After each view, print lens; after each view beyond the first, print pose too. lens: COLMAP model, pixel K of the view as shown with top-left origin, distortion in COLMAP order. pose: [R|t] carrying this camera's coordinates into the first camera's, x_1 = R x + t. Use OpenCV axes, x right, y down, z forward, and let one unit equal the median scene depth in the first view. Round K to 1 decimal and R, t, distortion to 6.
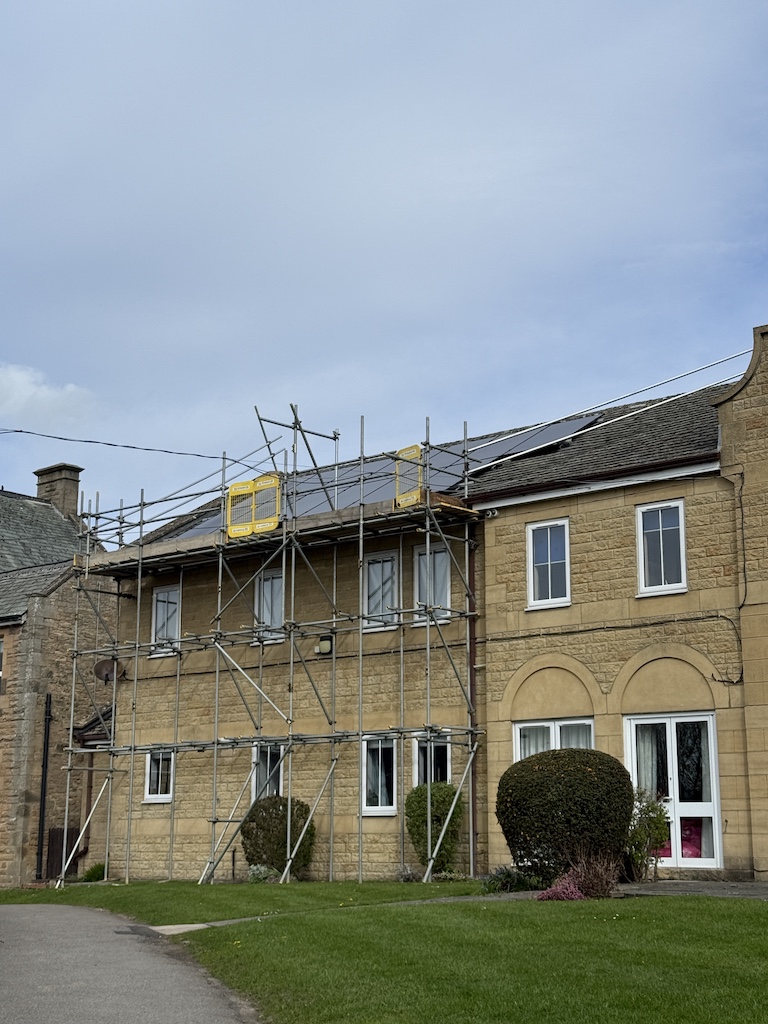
lens RADIAL K [[1549.1, 0, 383.7], [0, 1549.1, 511.5], [0, 0, 1]] dist [0.167873, 0.000000]
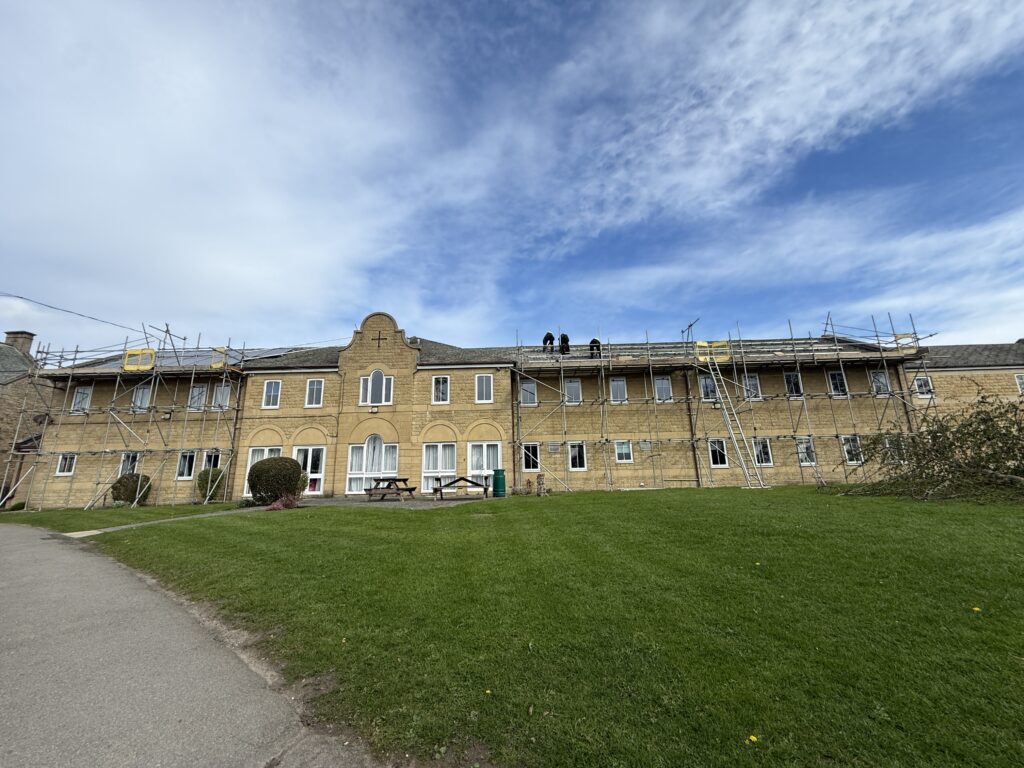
lens RADIAL K [[410.2, 0, 512.4], [0, 410.2, 381.6], [0, 0, 1]] dist [0.001838, 0.000640]
pose [[0.769667, 0.130093, 0.625050, -0.032505], [-0.111215, 0.991371, -0.069389, 0.012589], [-0.628684, -0.016109, 0.777494, 0.095395]]
